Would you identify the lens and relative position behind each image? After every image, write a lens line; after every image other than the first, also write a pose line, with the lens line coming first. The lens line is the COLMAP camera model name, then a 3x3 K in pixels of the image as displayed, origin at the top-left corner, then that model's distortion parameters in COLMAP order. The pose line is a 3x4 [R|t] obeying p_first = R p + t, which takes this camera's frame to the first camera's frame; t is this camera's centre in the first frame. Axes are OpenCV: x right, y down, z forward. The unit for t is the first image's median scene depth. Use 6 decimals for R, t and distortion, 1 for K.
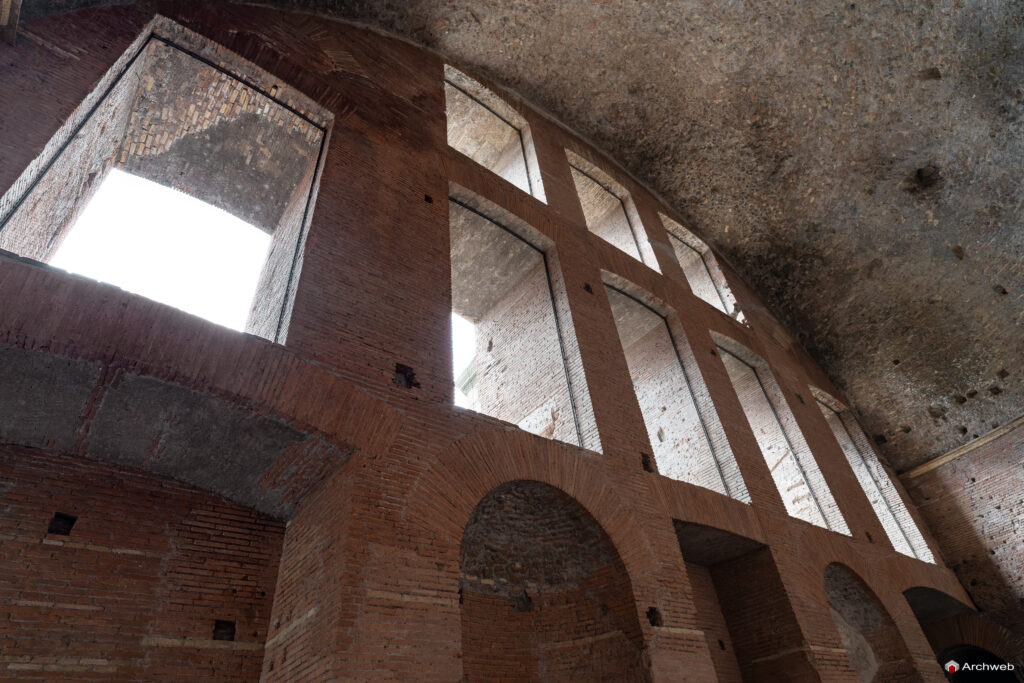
lens RADIAL K [[557.6, 0, 510.7], [0, 557.6, 340.5], [0, 0, 1]] dist [-0.000423, 0.002788]
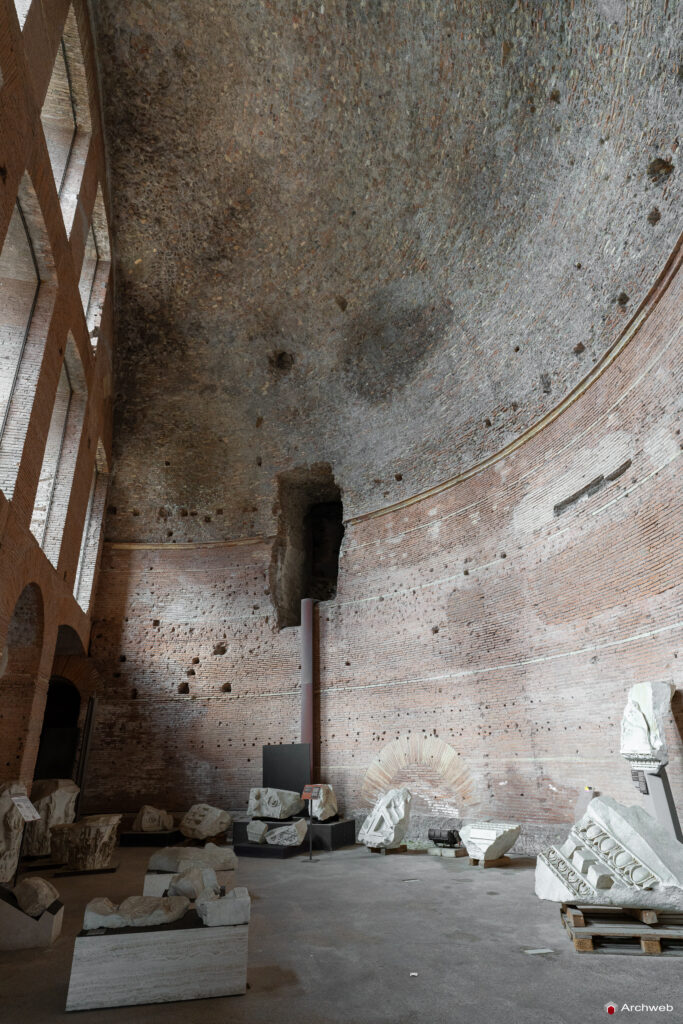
lens RADIAL K [[557.6, 0, 340.1], [0, 557.6, 513.0], [0, 0, 1]] dist [-0.000423, 0.002788]
pose [[0.388223, 0.438182, 0.810727, -0.065954], [-0.600152, 0.787819, -0.138413, 0.070227], [-0.699357, -0.432824, 0.568826, 0.053168]]
